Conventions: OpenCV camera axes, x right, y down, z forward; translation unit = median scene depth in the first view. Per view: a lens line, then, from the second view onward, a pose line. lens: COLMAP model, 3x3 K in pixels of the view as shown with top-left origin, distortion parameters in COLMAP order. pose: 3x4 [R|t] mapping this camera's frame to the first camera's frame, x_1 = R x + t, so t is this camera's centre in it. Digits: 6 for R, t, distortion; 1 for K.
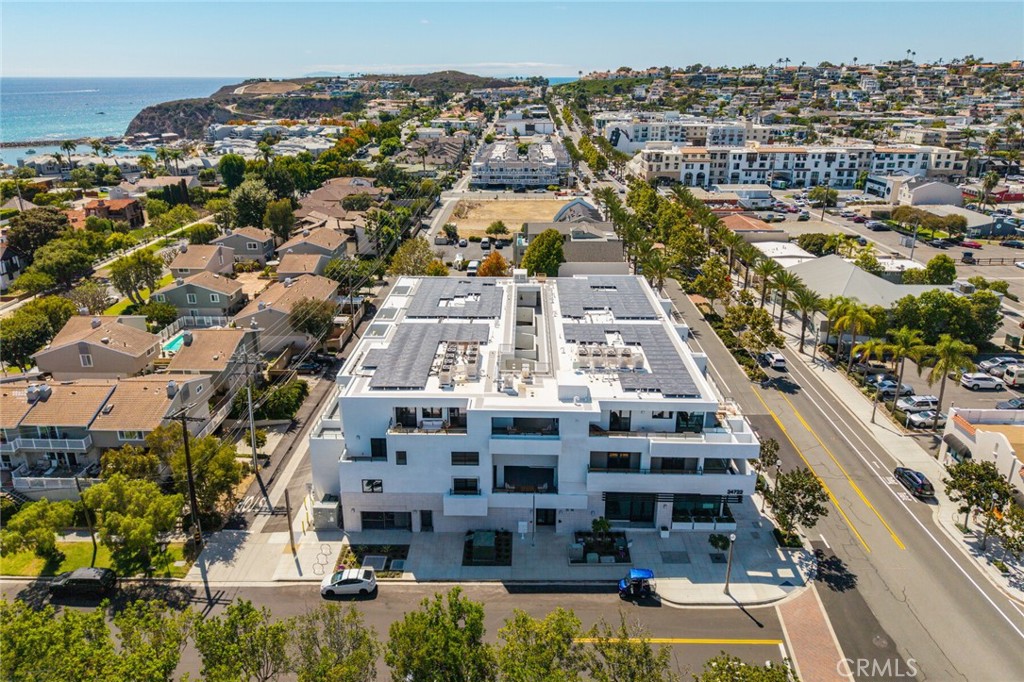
lens RADIAL K [[685.2, 0, 508.1], [0, 685.2, 302.1], [0, 0, 1]] dist [0.020701, -0.019670]
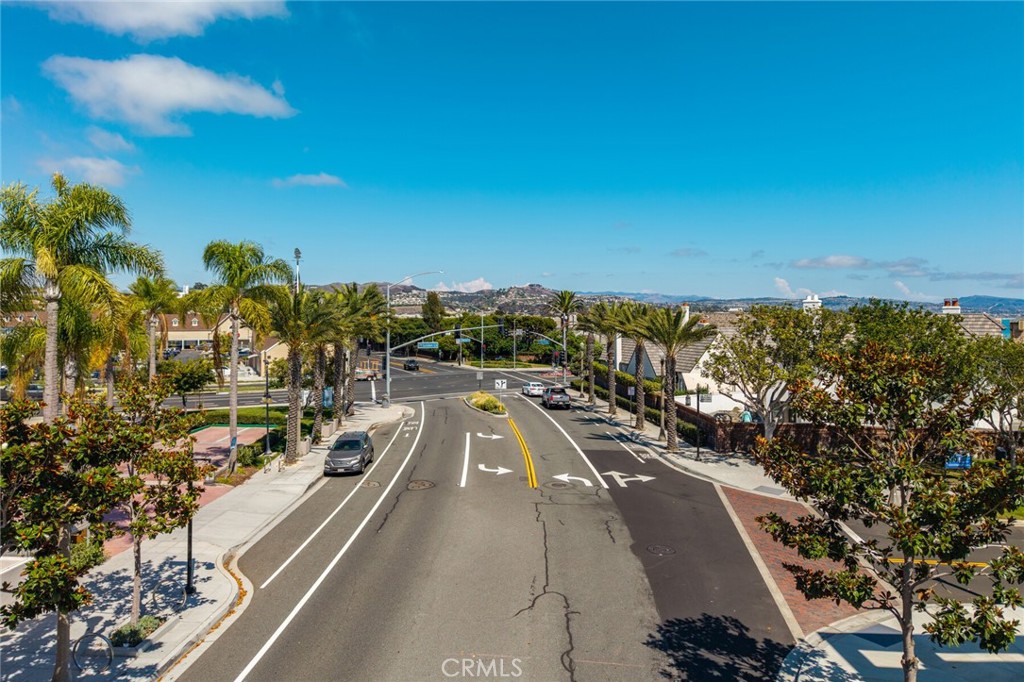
lens RADIAL K [[685.1, 0, 506.4], [0, 685.1, 299.9], [0, 0, 1]] dist [0.014148, -0.009775]
pose [[-0.998976, -0.002595, 0.045172, 0.150627], [0.011085, 0.953893, 0.299943, 0.045829], [-0.043868, 0.300137, -0.952887, 0.337678]]
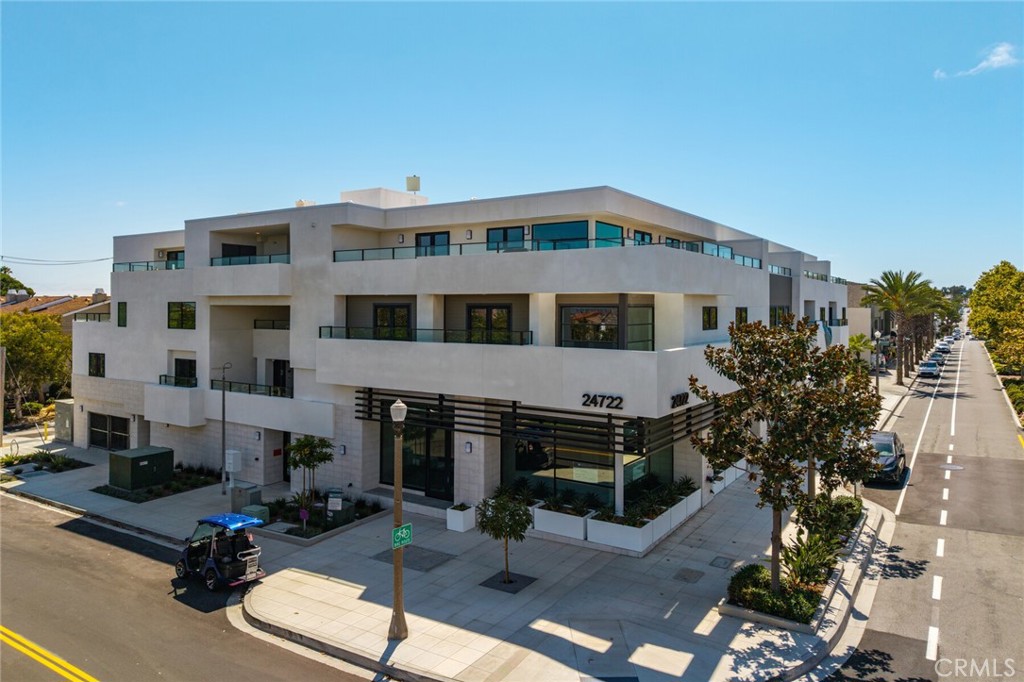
lens RADIAL K [[685.2, 0, 508.1], [0, 685.2, 302.1], [0, 0, 1]] dist [0.020701, -0.019670]
pose [[0.845640, -0.002250, -0.533750, 0.135871], [-0.170379, 0.946538, -0.273928, 0.094989], [0.505831, 0.322584, 0.800047, 0.196122]]
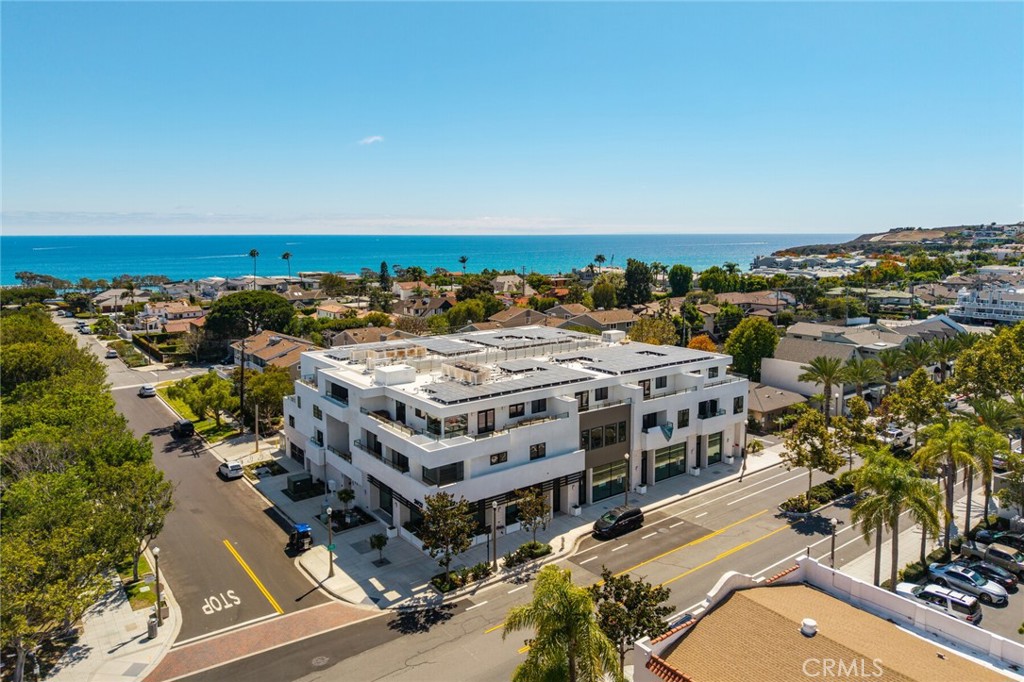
lens RADIAL K [[685.2, 0, 508.1], [0, 685.2, 302.1], [0, 0, 1]] dist [0.020701, -0.019670]
pose [[0.617107, 0.079017, -0.782902, 0.318934], [-0.245576, 0.964590, -0.096217, 0.020861], [0.747577, 0.251638, 0.614660, 0.128971]]
